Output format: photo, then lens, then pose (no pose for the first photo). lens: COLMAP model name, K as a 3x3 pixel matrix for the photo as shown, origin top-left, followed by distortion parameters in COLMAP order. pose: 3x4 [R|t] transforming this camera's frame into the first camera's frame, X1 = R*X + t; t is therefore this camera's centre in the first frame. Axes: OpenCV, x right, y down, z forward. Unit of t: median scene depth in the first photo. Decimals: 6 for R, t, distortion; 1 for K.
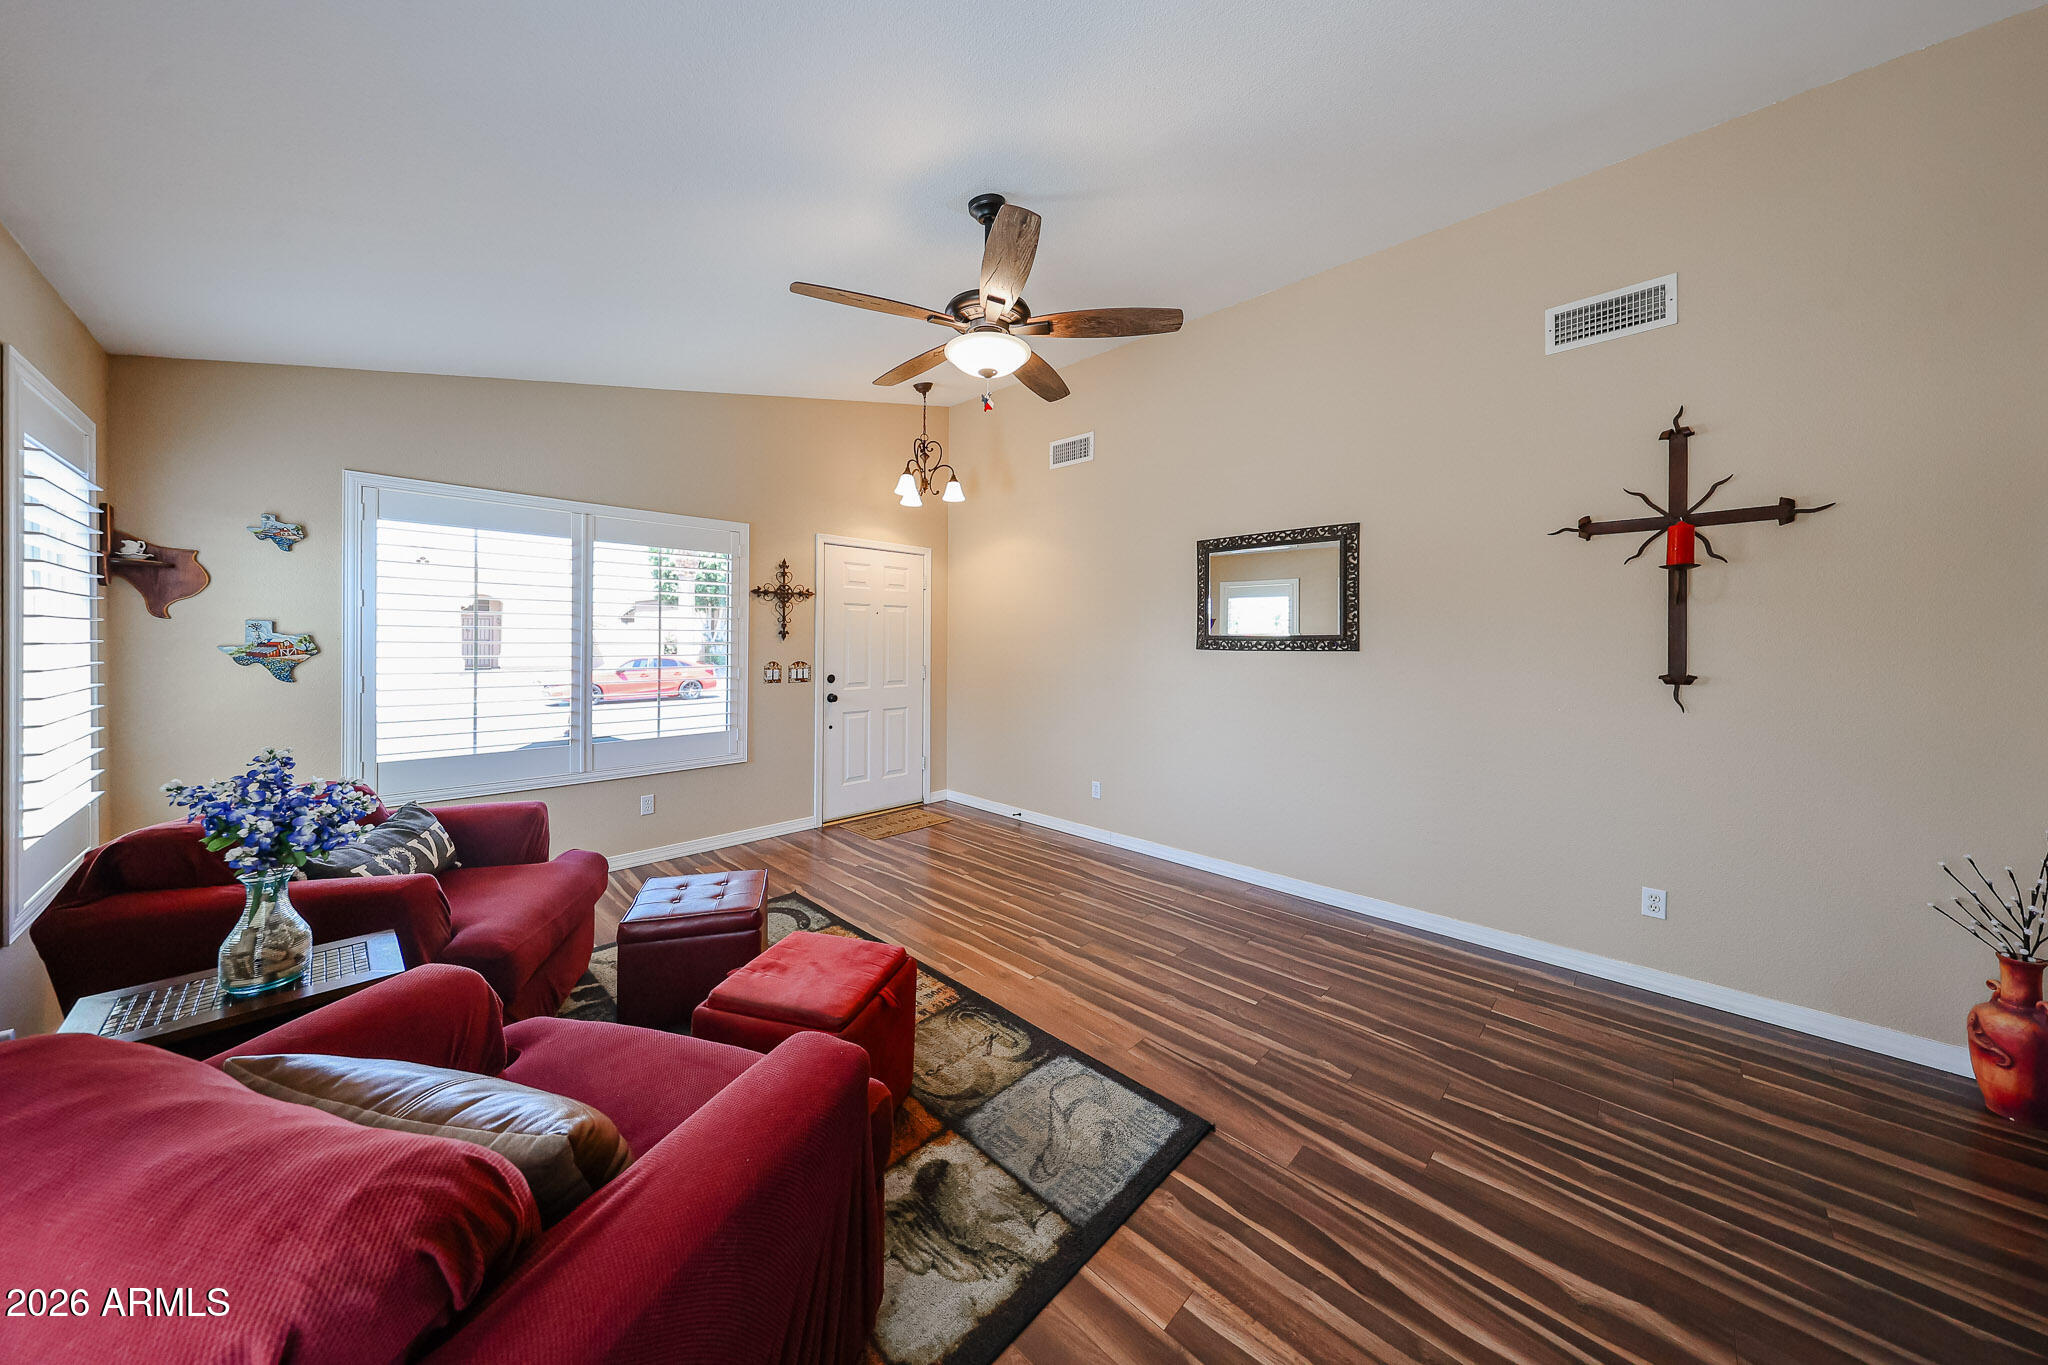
lens RADIAL K [[656.7, 0, 1023.1], [0, 656.7, 636.9], [0, 0, 1]] dist [0.006065, -0.000023]
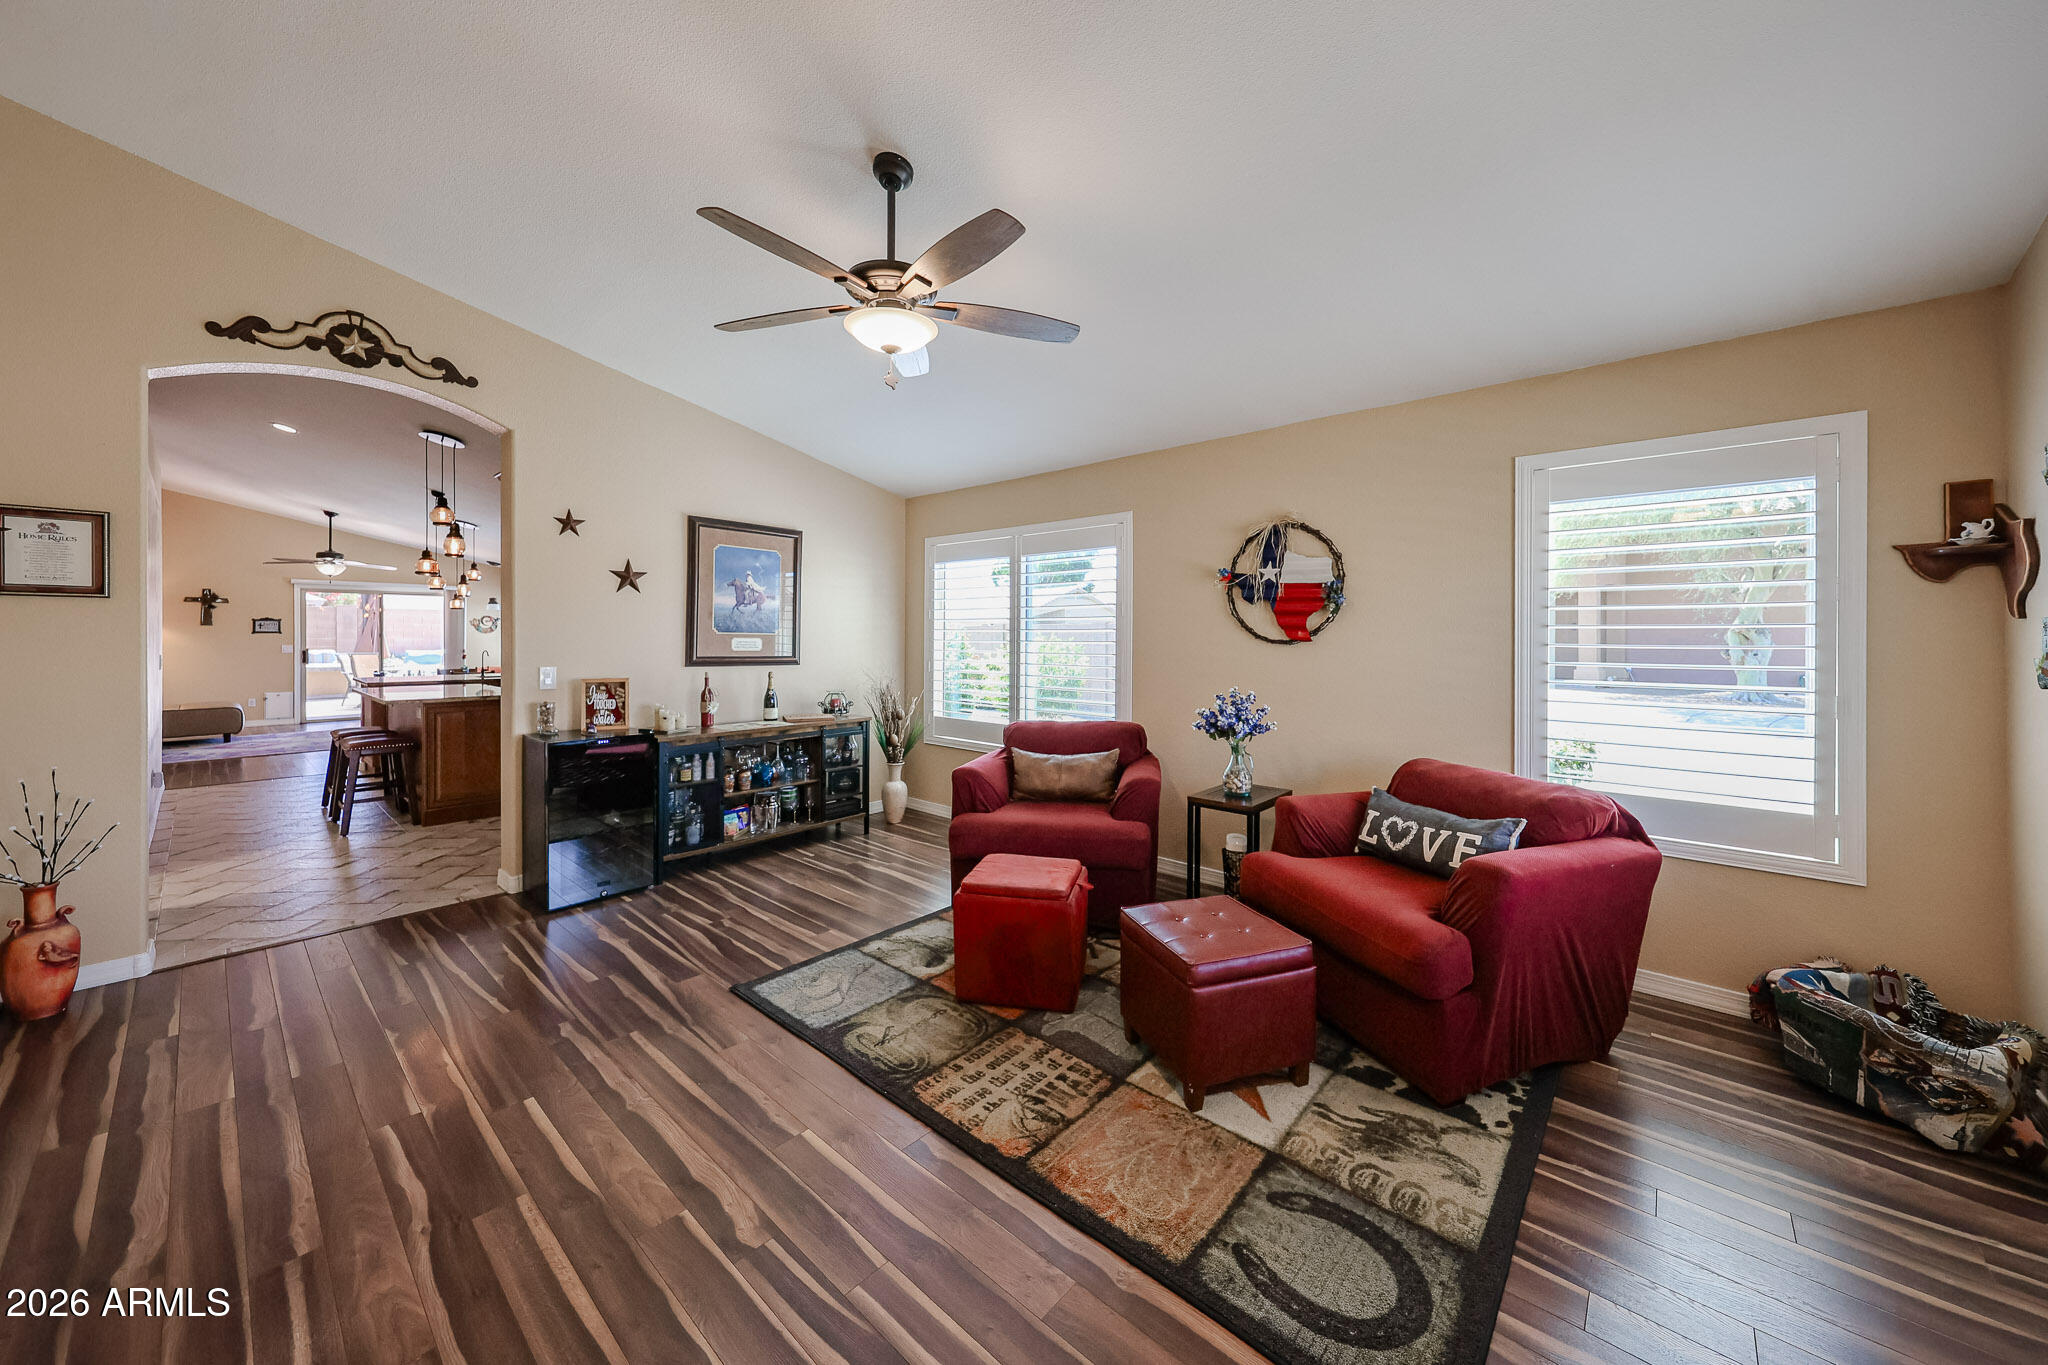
lens RADIAL K [[756.4, 0, 1019.8], [0, 756.4, 648.1], [0, 0, 1]] dist [0.002238, -0.000250]
pose [[-0.999664, -0.013466, -0.022161, -0.229737], [-0.013719, 0.999842, 0.011279, 0.012027], [0.022005, 0.011579, -0.999691, 2.231570]]
